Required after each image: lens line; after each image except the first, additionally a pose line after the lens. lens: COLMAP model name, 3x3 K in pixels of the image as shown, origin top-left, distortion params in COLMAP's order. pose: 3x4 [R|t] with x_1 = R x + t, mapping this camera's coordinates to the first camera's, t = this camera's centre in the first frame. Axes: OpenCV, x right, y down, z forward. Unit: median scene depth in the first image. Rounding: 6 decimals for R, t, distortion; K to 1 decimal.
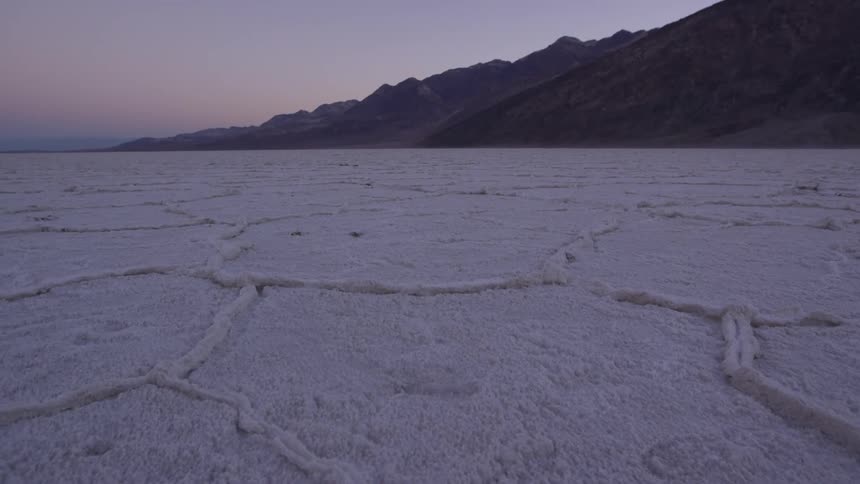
lens RADIAL K [[508.4, 0, 430.5], [0, 508.4, 236.4], [0, 0, 1]] dist [-0.065056, 0.033321]
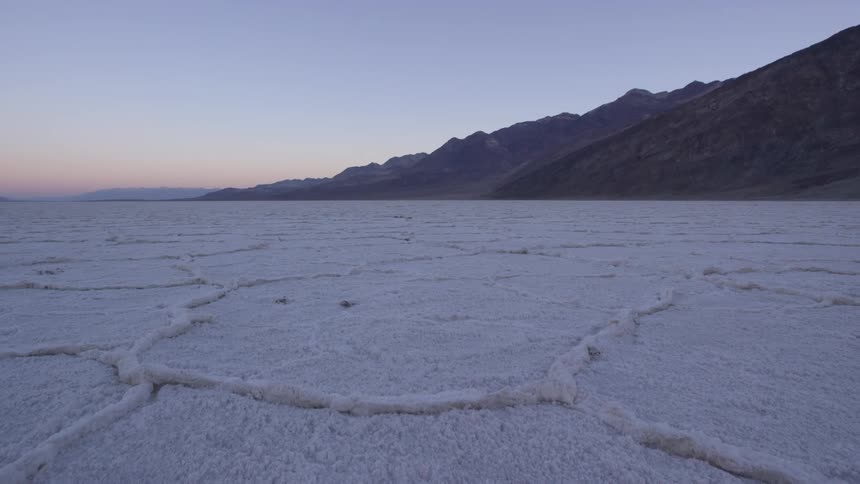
lens RADIAL K [[508.4, 0, 430.5], [0, 508.4, 236.4], [0, 0, 1]] dist [-0.065056, 0.033321]
pose [[0.991411, 0.013722, -0.130060, 0.088370], [-0.026700, 0.994771, -0.098575, -0.032780], [0.128028, 0.101201, 0.986594, 0.151925]]
